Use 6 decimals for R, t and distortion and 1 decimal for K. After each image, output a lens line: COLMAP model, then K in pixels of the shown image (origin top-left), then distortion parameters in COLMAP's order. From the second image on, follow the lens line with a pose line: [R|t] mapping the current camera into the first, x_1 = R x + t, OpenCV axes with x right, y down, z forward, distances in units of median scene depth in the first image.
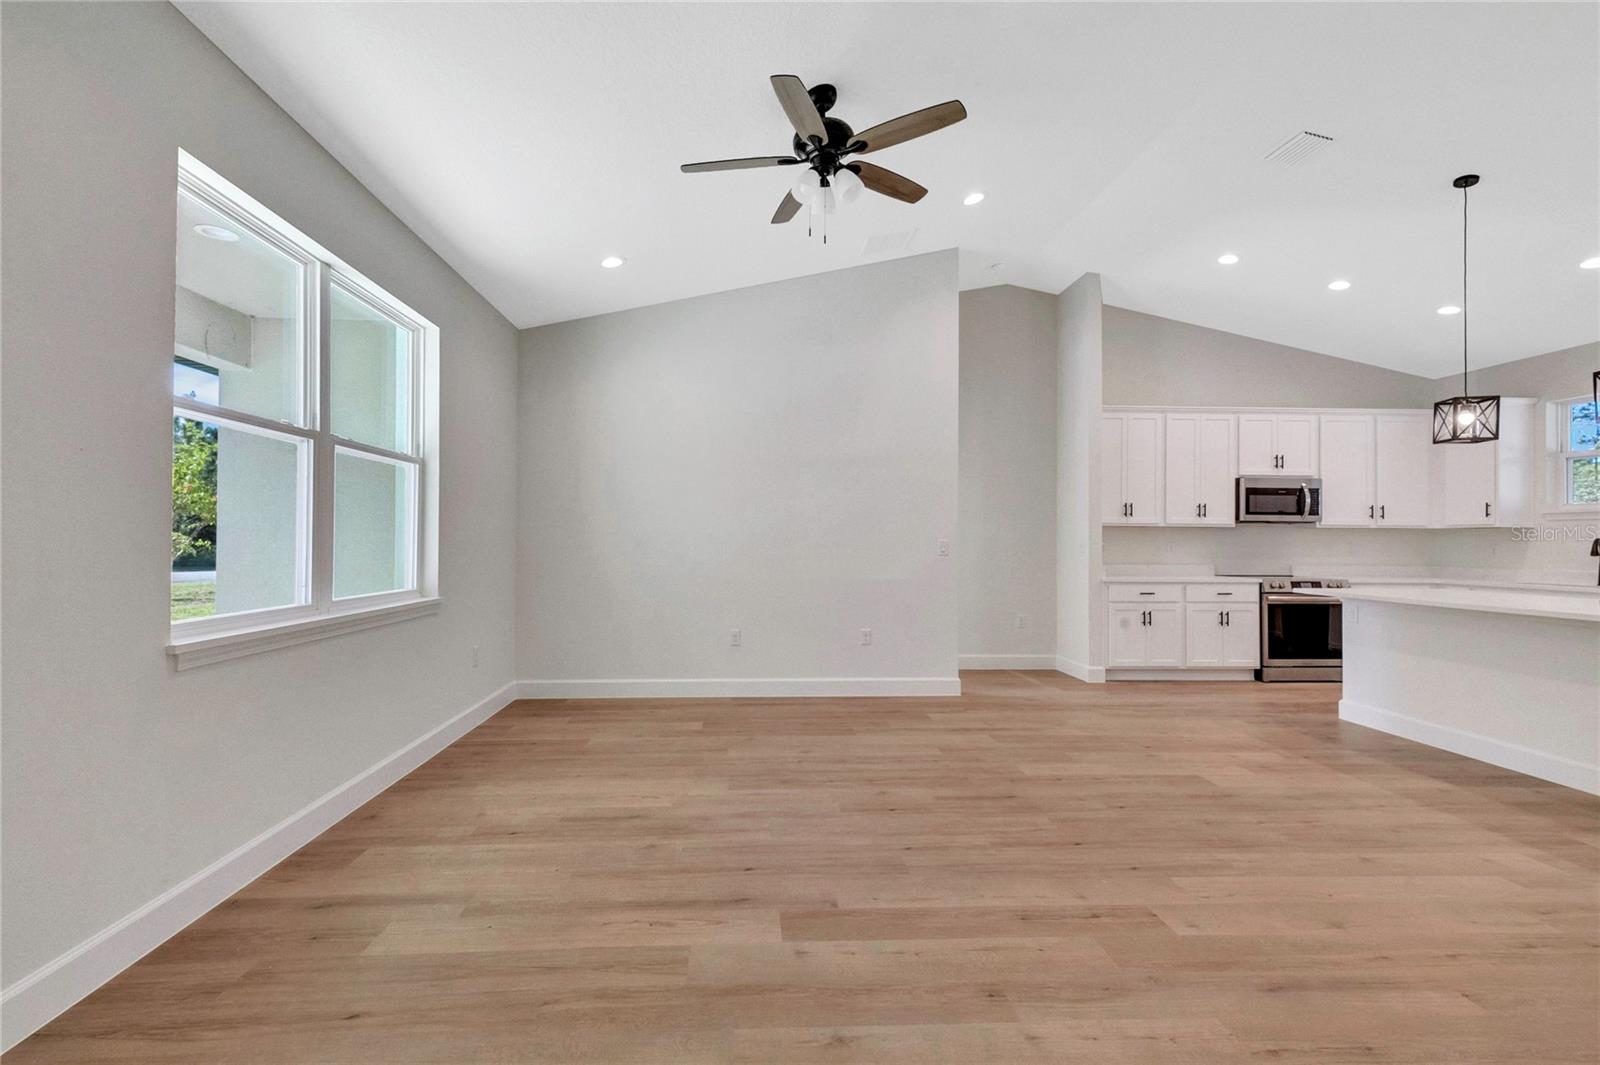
lens RADIAL K [[693.3, 0, 774.8], [0, 693.3, 530.2], [0, 0, 1]] dist [0.017382, -0.000133]
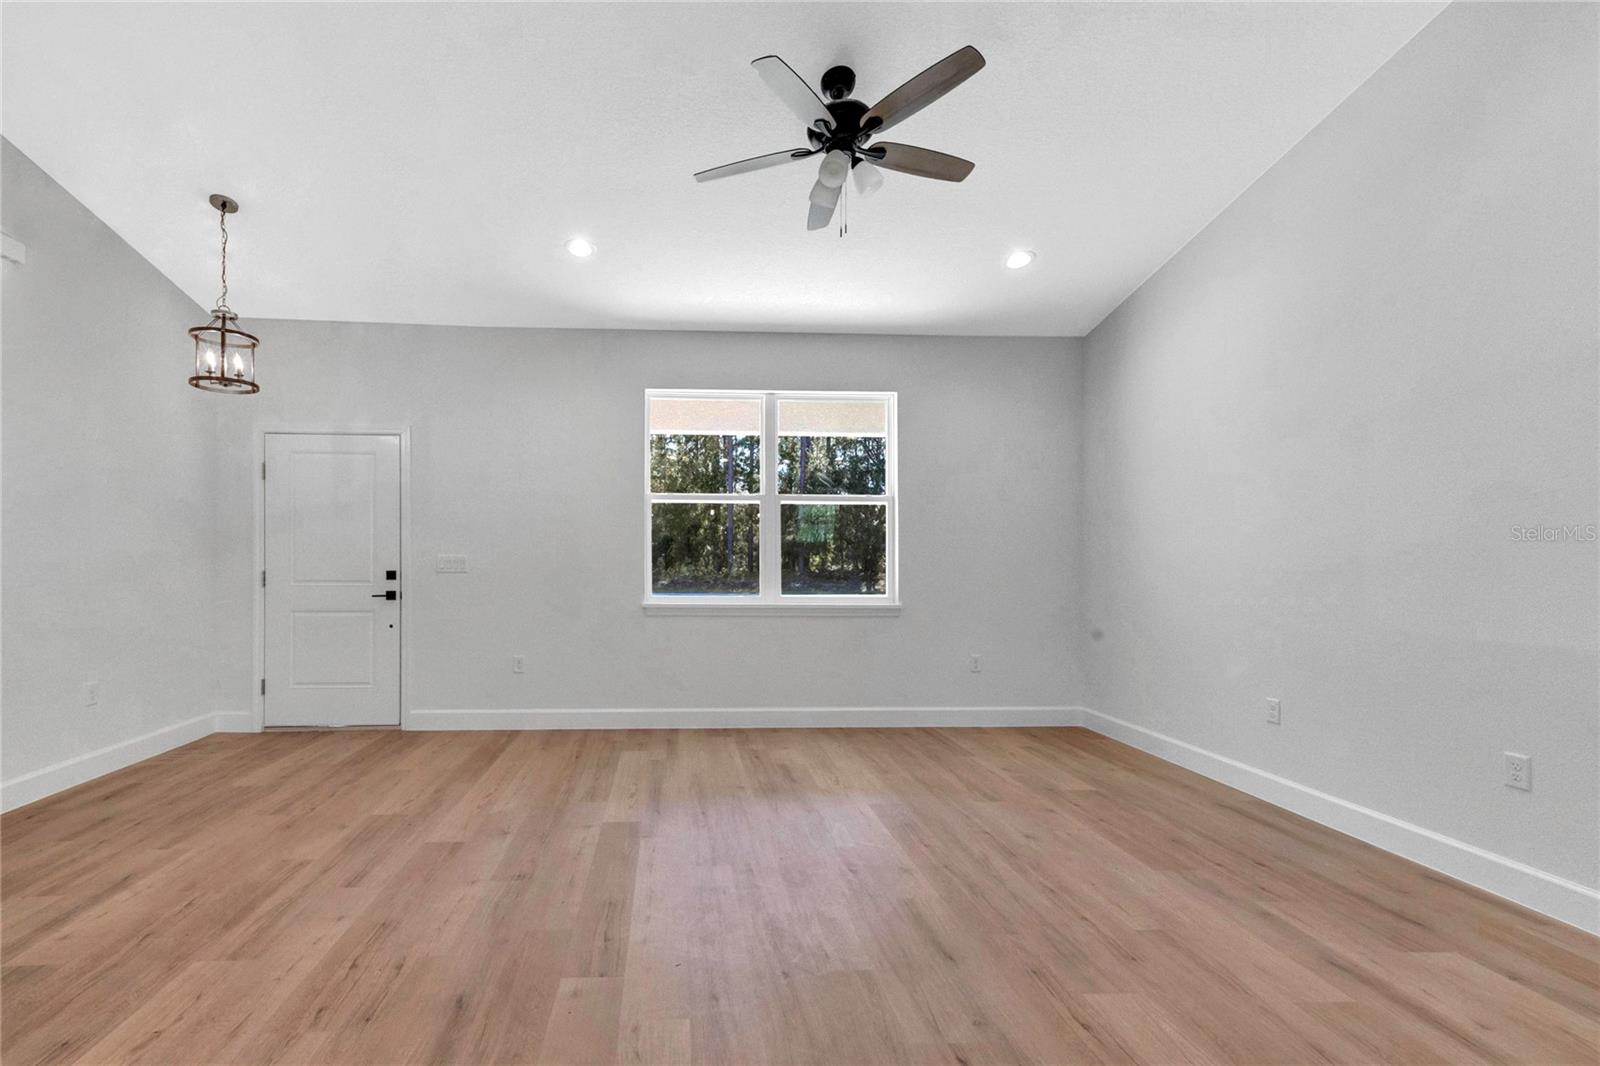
lens RADIAL K [[719.3, 0, 706.4], [0, 719.3, 561.3], [0, 0, 1]] dist [0.014773, 0.000551]
pose [[0.003960, -0.002131, -0.999990, 0.861870], [0.011835, 0.999928, -0.002084, 0.017078], [0.999922, -0.011827, 0.003985, 0.671430]]
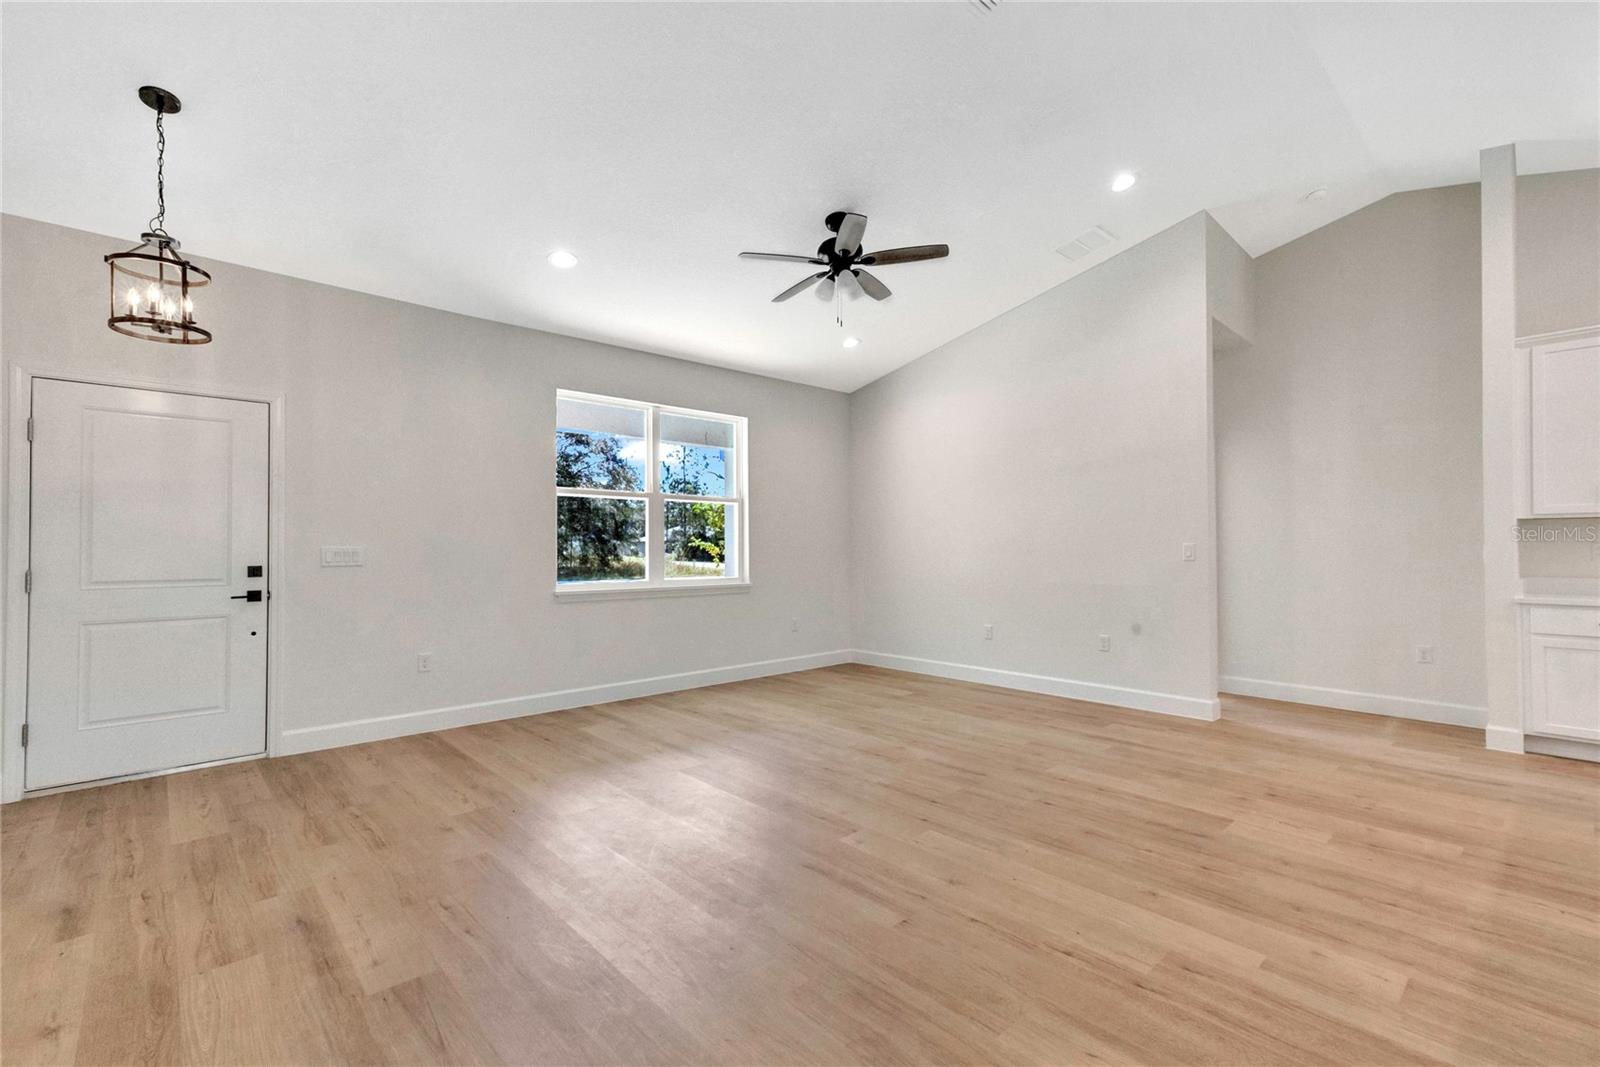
lens RADIAL K [[696.7, 0, 797.5], [0, 696.7, 538.0], [0, 0, 1]] dist [0.016544, -0.000035]
pose [[0.636589, -0.018083, -0.770991, 0.880234], [0.019127, 0.999788, -0.007656, 0.006339], [0.770966, -0.009874, 0.636800, 0.055038]]
